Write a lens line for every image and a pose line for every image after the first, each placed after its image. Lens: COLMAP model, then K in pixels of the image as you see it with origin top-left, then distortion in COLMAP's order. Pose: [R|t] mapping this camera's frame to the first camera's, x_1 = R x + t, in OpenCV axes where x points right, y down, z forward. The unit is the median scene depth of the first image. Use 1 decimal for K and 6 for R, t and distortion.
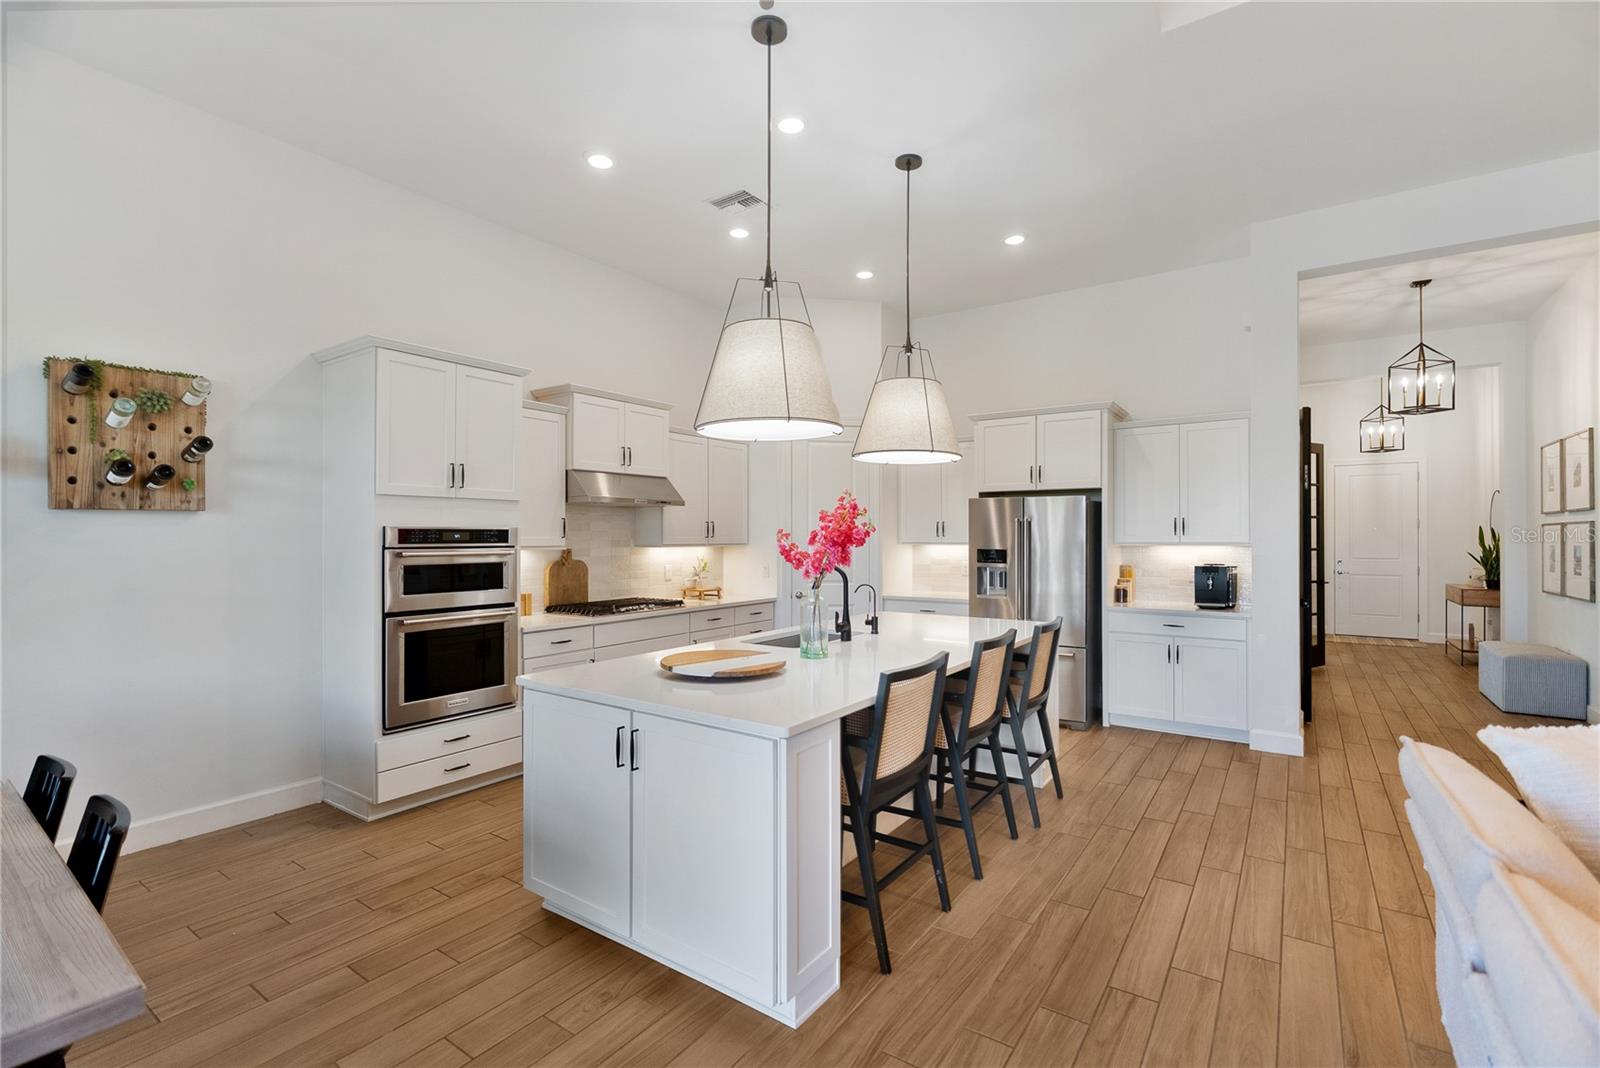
lens RADIAL K [[719.4, 0, 797.2], [0, 719.4, 534.0], [0, 0, 1]] dist [0.002039, 0.000124]
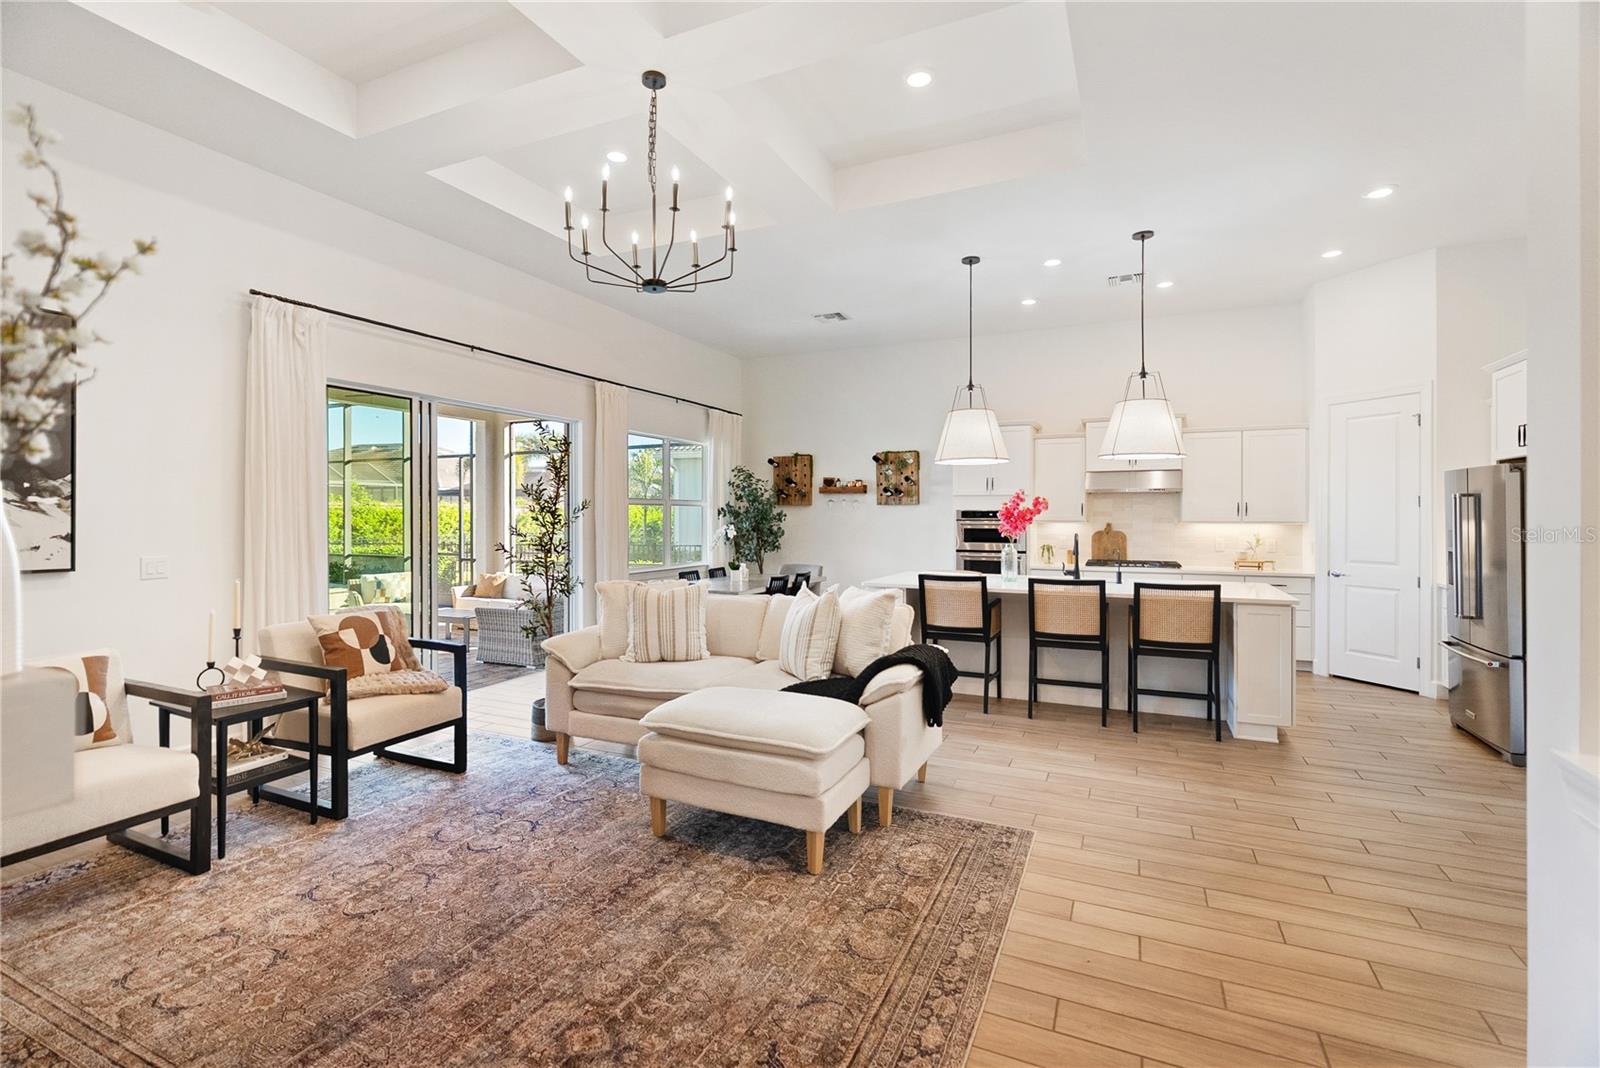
lens RADIAL K [[719.4, 0, 799.3], [0, 719.4, 520.9], [0, 0, 1]] dist [0.002039, 0.000124]
pose [[0.184154, 0.009781, -0.982849, 1.414222], [0.002254, 0.999944, 0.010374, -0.001621], [0.982895, -0.004126, 0.184121, 0.125899]]
